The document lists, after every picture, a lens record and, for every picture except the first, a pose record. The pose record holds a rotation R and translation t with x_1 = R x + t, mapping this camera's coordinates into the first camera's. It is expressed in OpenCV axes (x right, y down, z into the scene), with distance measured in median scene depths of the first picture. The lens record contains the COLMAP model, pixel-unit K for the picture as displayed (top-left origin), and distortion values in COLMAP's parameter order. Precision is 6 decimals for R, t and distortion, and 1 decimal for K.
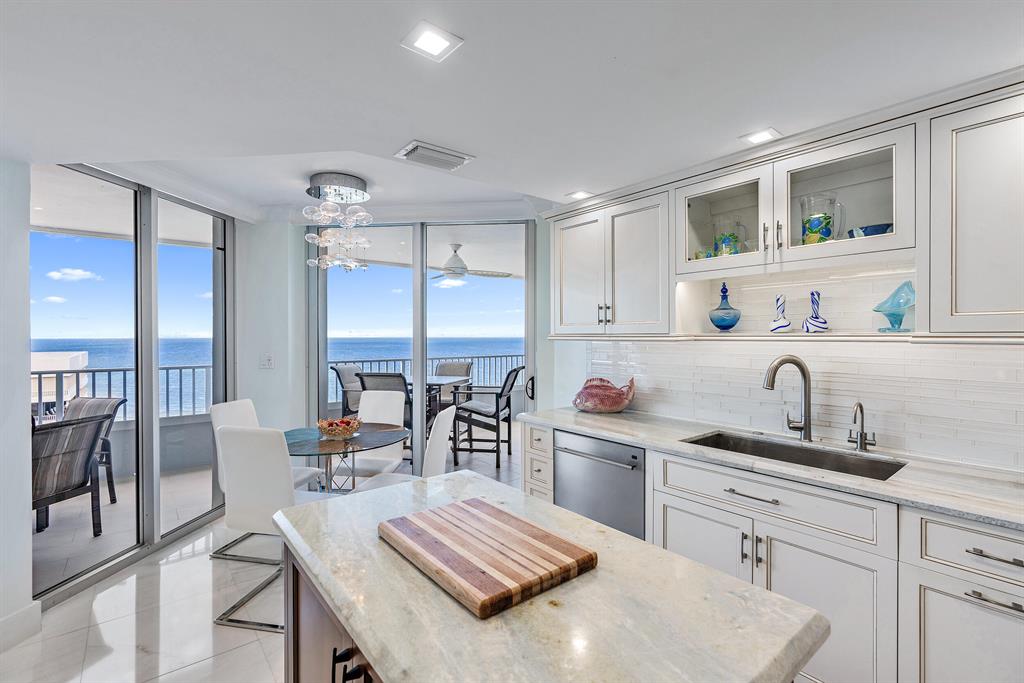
lens RADIAL K [[459.8, 0, 508.4], [0, 459.8, 342.2], [0, 0, 1]] dist [-0.009310, 0.001164]
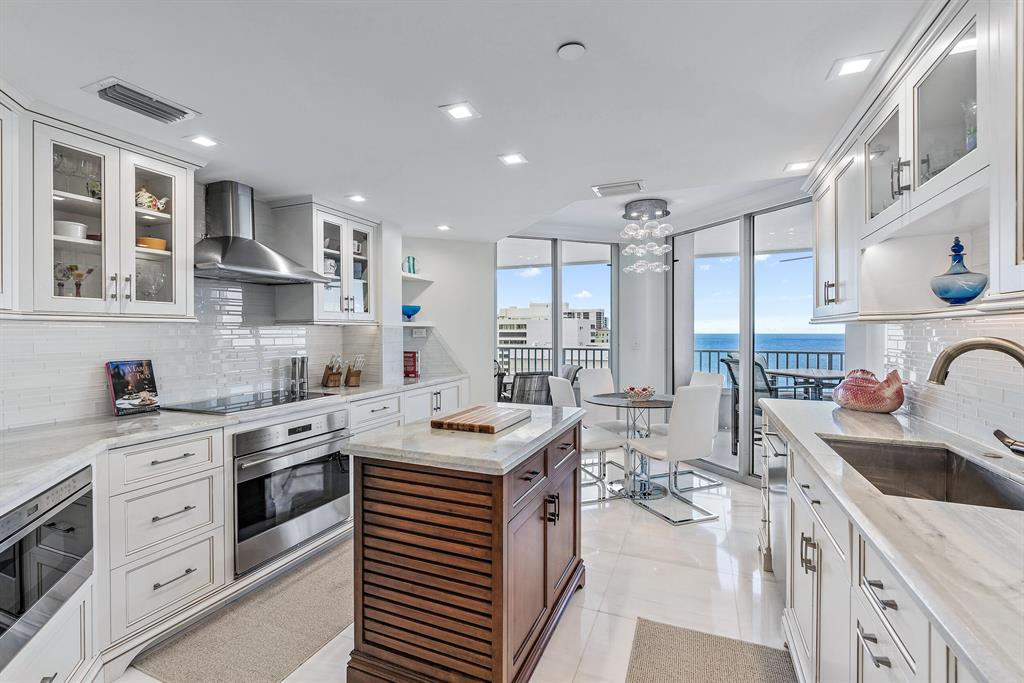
lens RADIAL K [[459.8, 0, 508.9], [0, 459.8, 337.9], [0, 0, 1]] dist [-0.009310, 0.001164]
pose [[0.473797, 0.011622, -0.880558, 0.503748], [-0.011741, 0.999907, 0.006880, 0.019125], [0.880556, 0.007079, 0.473889, 0.037470]]
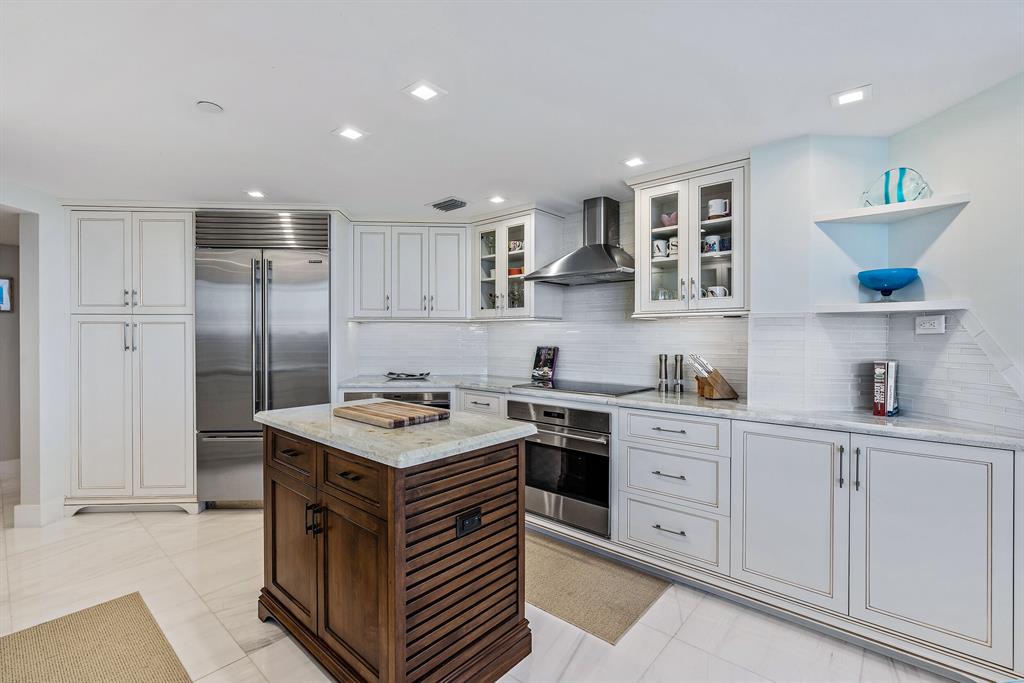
lens RADIAL K [[459.8, 0, 508.1], [0, 459.8, 336.5], [0, 0, 1]] dist [-0.009310, 0.001164]
pose [[-0.986584, 0.000232, -0.163255, -0.062659], [-0.002782, 0.999830, 0.018232, 0.022615], [0.163231, 0.018441, -0.986415, 0.831993]]
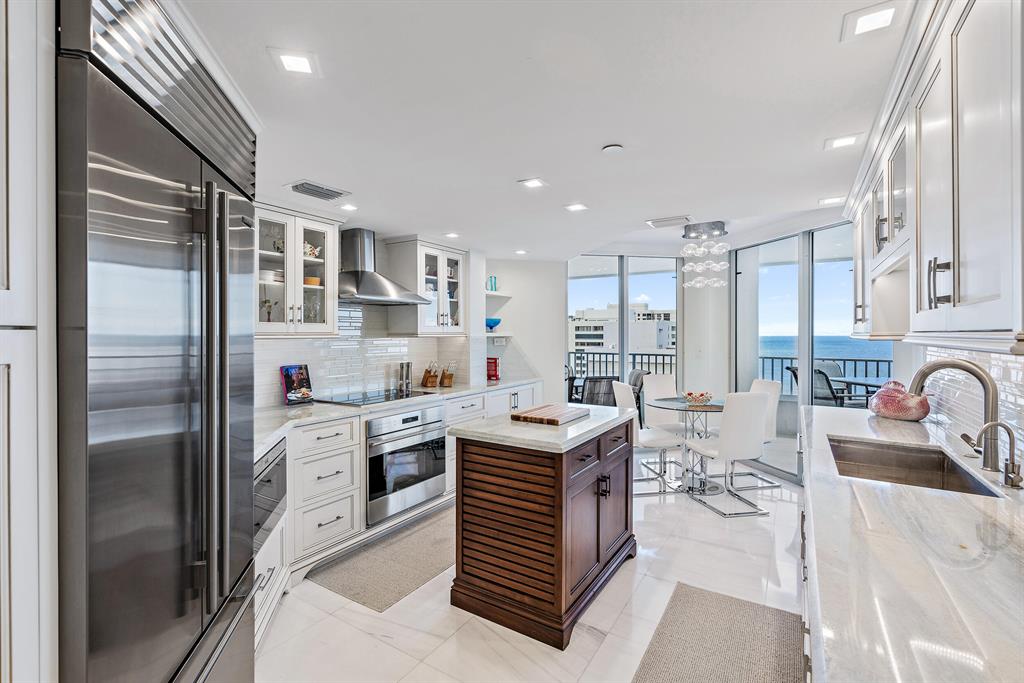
lens RADIAL K [[459.8, 0, 509.4], [0, 459.8, 337.8], [0, 0, 1]] dist [-0.009310, 0.001164]
pose [[0.323636, 0.009682, -0.946132, 0.658160], [-0.014122, 0.999886, 0.005401, -0.001680], [0.946076, 0.011613, 0.323736, -0.020922]]
